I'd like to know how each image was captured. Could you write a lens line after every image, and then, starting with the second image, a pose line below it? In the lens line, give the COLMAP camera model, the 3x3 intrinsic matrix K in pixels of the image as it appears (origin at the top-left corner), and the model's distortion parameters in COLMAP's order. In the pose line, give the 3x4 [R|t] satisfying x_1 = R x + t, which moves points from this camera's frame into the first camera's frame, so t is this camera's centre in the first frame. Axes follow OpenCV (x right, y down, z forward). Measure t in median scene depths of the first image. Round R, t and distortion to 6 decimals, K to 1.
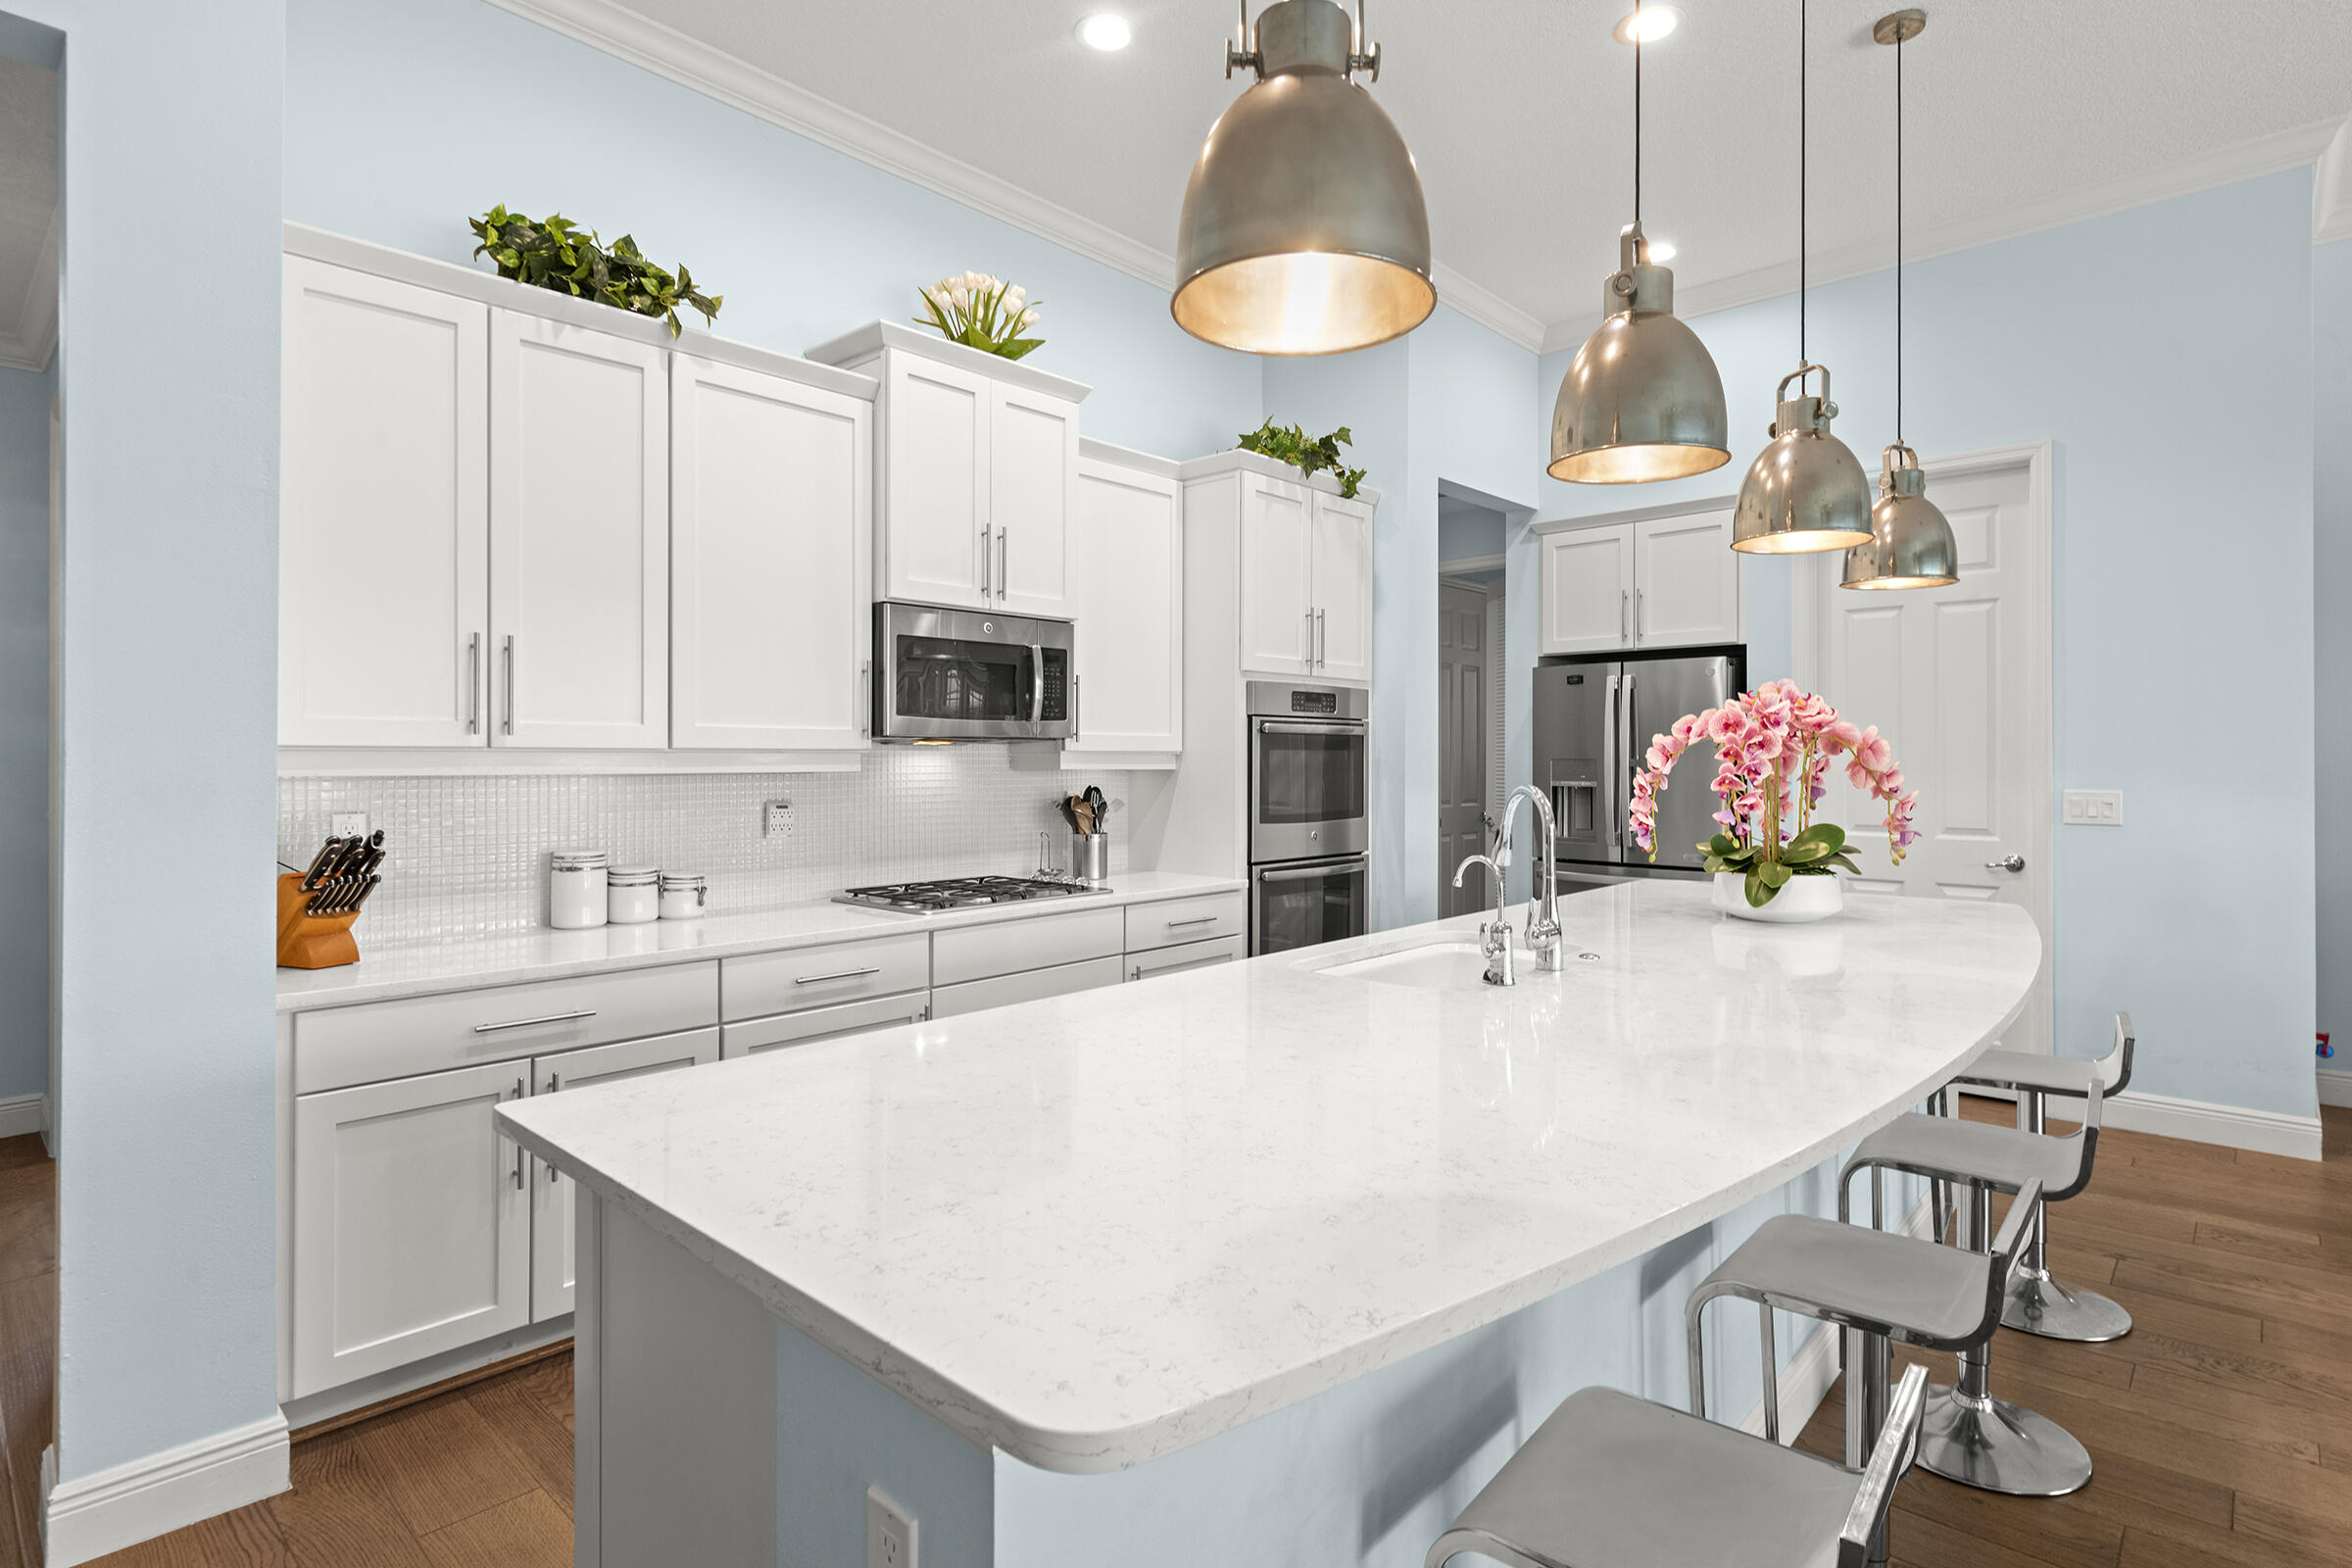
lens RADIAL K [[1177.2, 0, 1166.9], [0, 1177.2, 739.0], [0, 0, 1]] dist [0.006404, 0.000393]
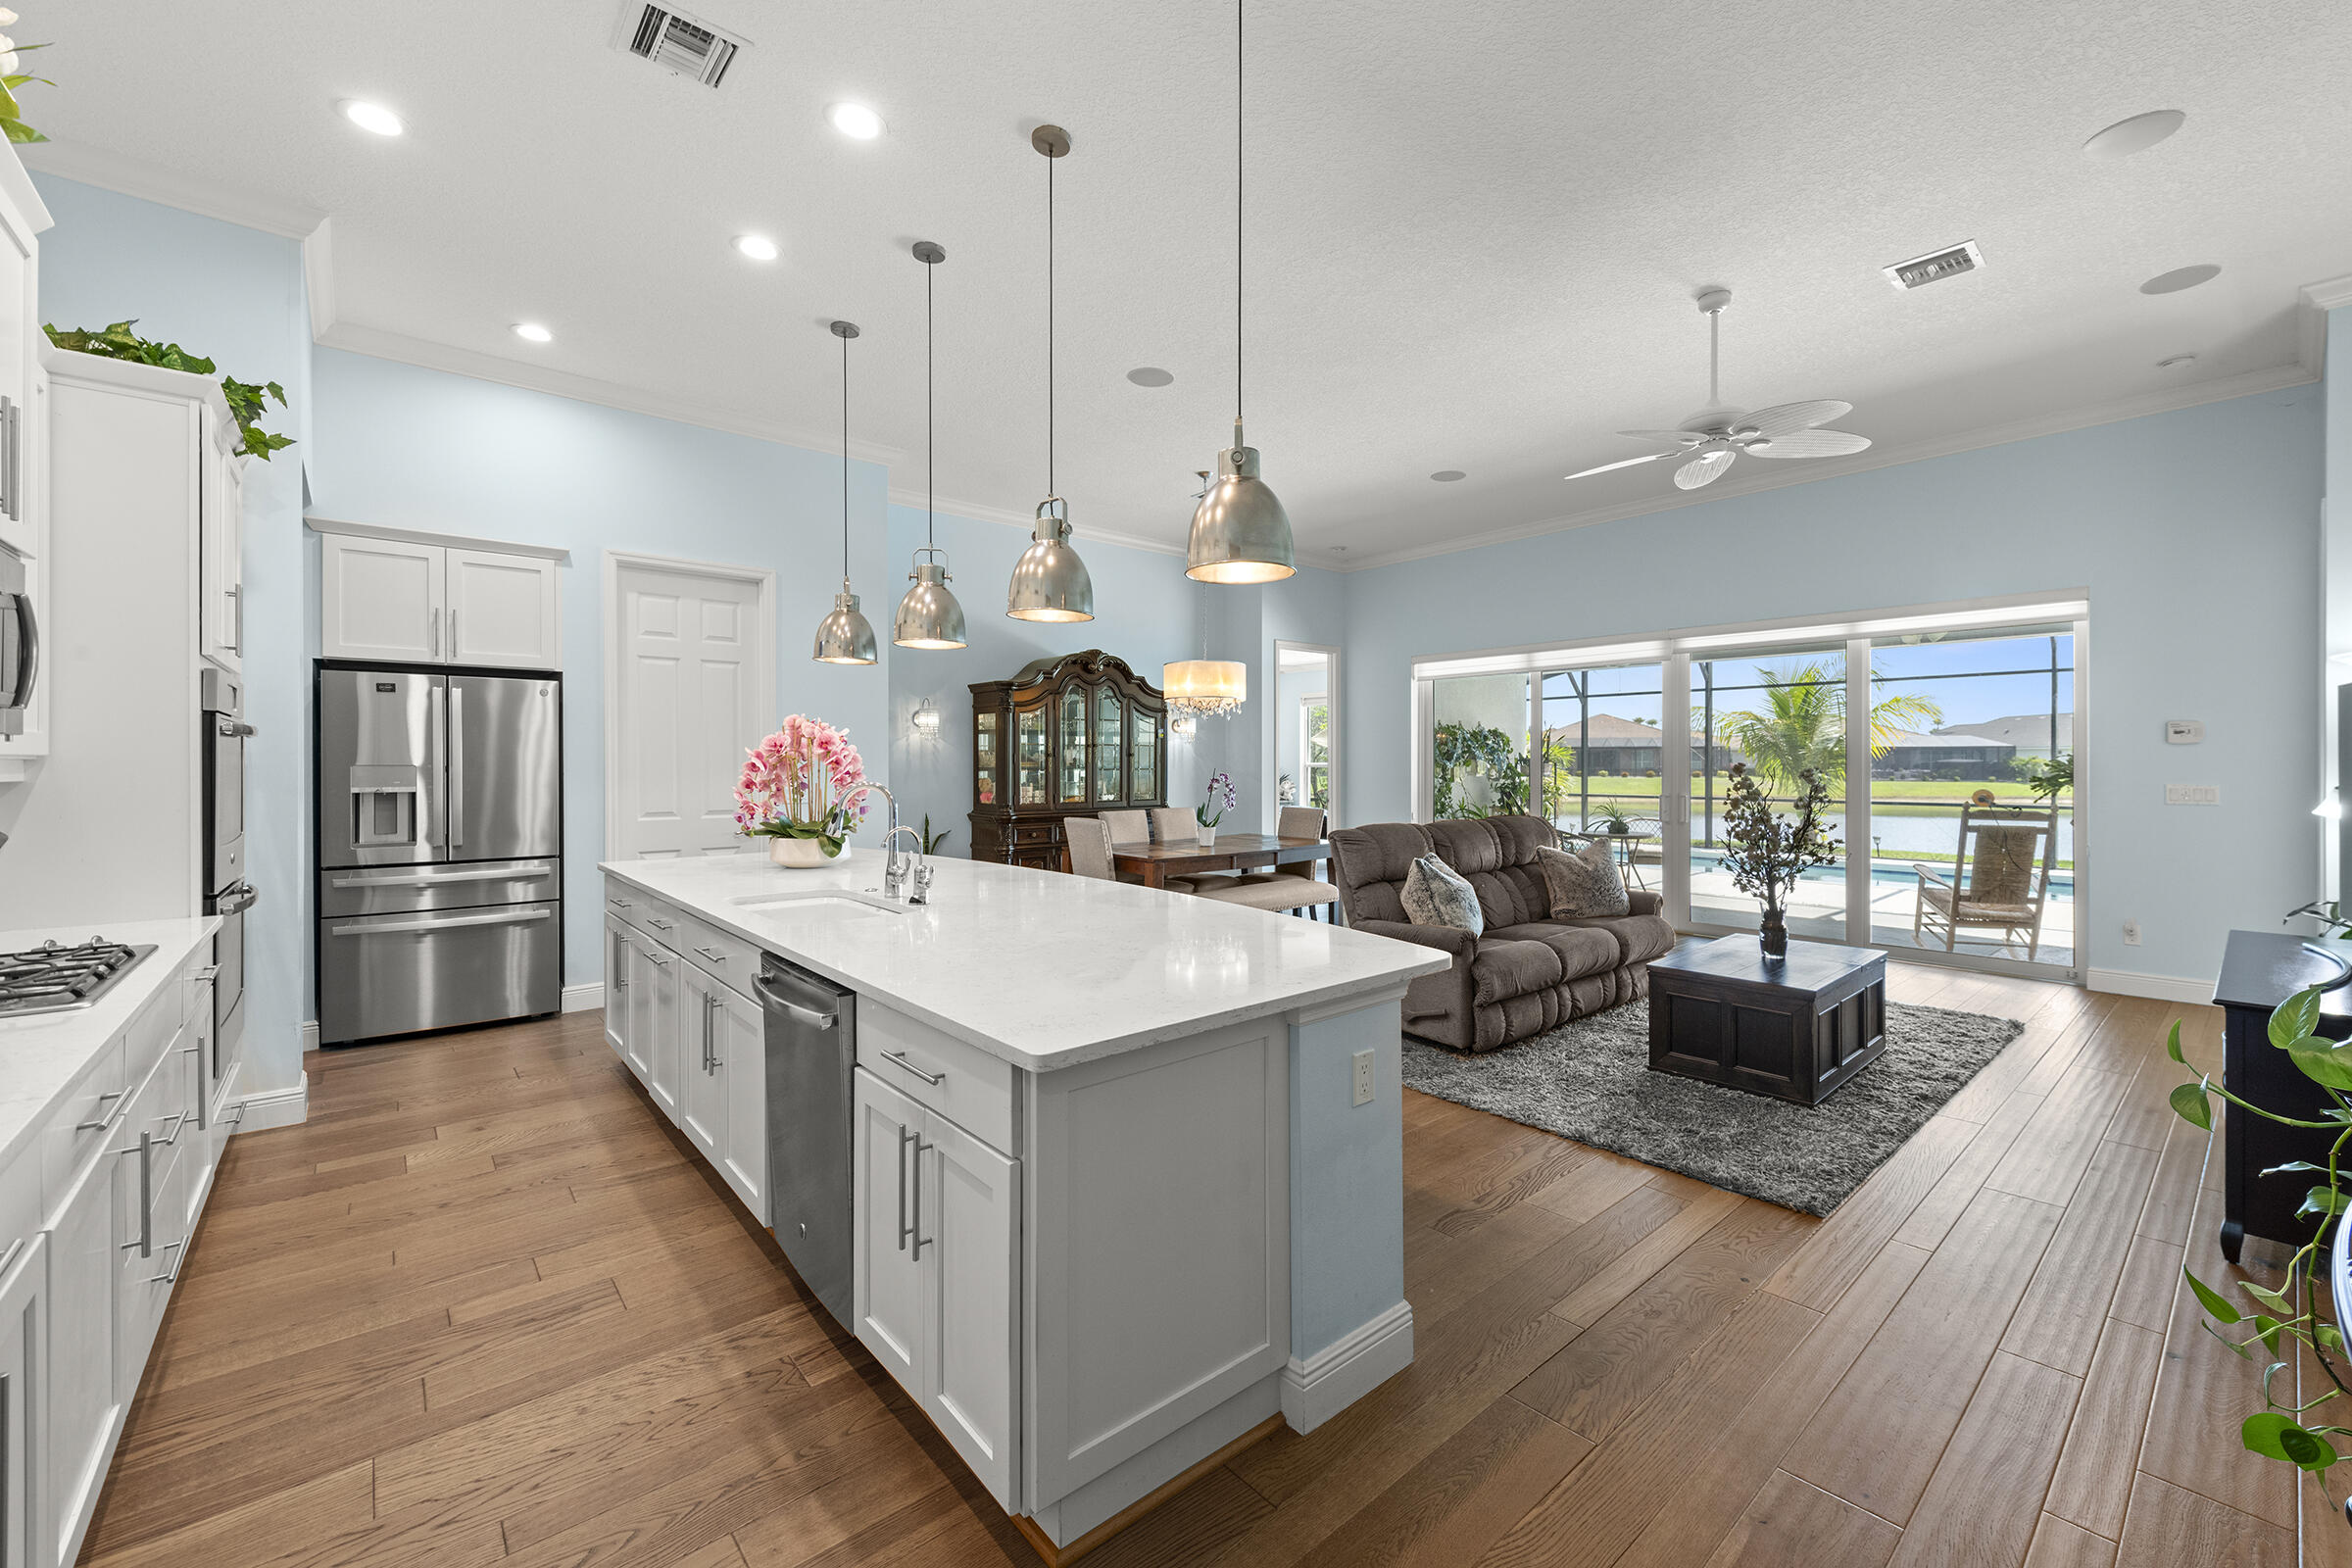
lens RADIAL K [[961.8, 0, 1229.7], [0, 961.8, 764.2], [0, 0, 1]] dist [-0.007440, -0.000322]
pose [[0.078970, -0.000930, 0.996877, -0.629140], [-0.017192, 0.999850, 0.002295, 0.002695], [-0.996729, -0.017320, 0.078942, 0.306673]]
